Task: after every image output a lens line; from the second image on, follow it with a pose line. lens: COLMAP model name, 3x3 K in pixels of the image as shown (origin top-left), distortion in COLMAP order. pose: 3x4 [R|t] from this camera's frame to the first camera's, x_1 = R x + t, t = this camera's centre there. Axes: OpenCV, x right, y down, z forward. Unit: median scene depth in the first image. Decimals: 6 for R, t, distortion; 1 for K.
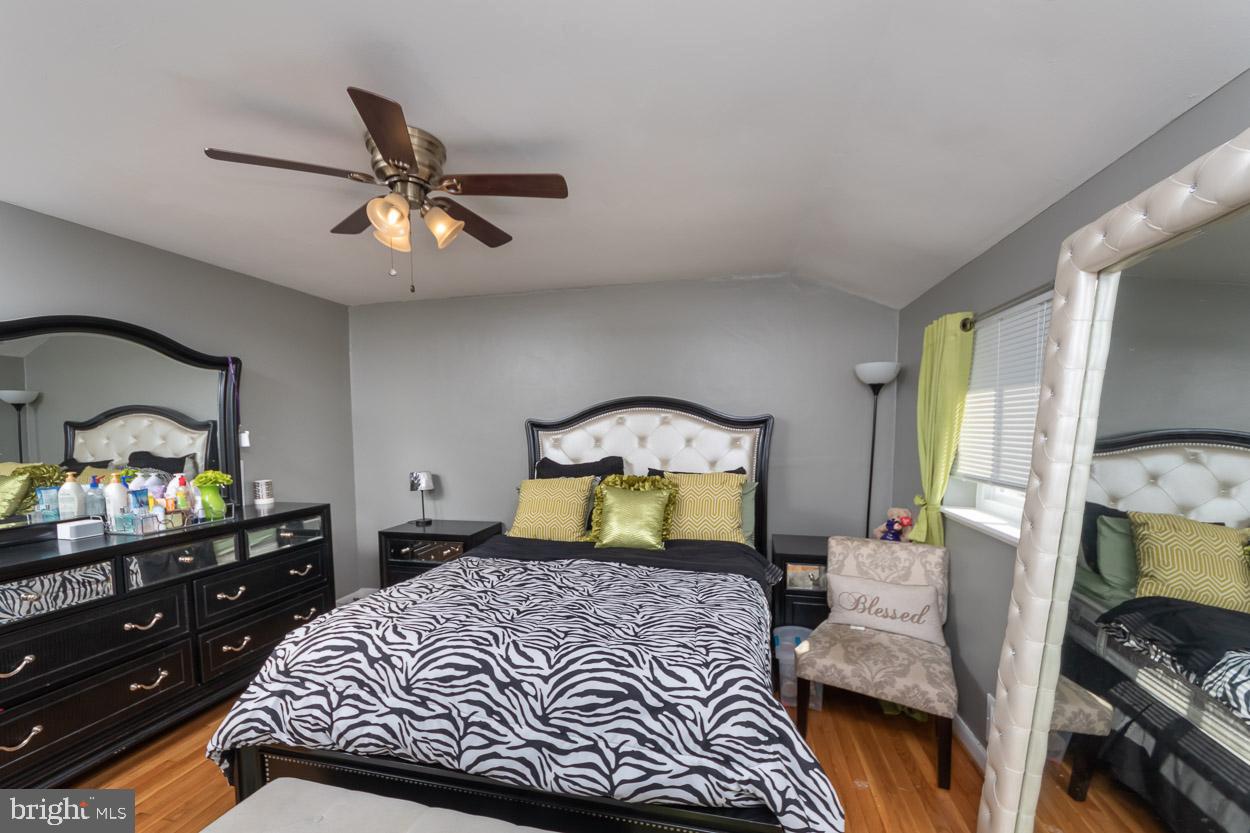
lens RADIAL K [[509.4, 0, 628.0], [0, 509.4, 423.7], [0, 0, 1]] dist [0.002836, -0.000019]
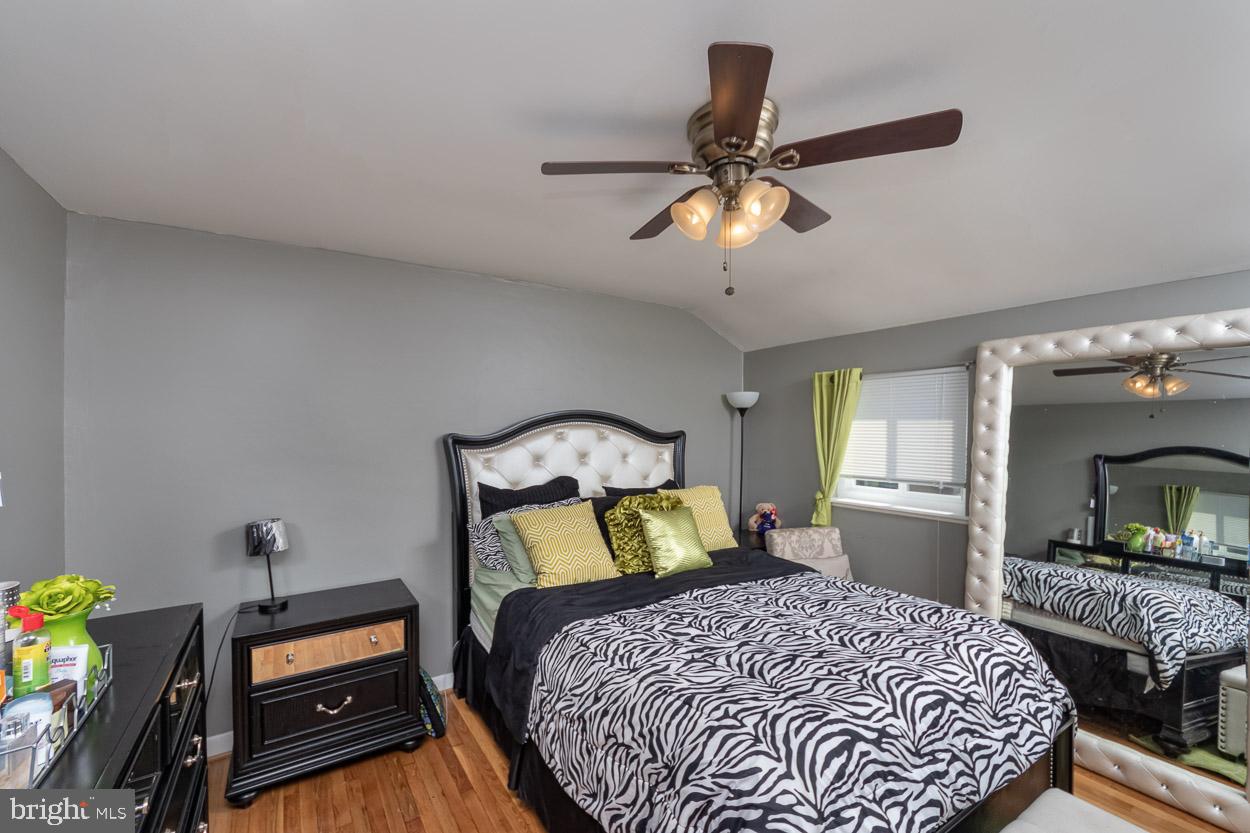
lens RADIAL K [[509.4, 0, 627.0], [0, 509.4, 413.3], [0, 0, 1]] dist [0.002836, -0.000019]
pose [[0.694571, 0.029565, 0.718816, -1.194575], [-0.010065, 0.999457, -0.031383, -0.038652], [-0.719354, 0.014562, 0.694491, 0.601933]]
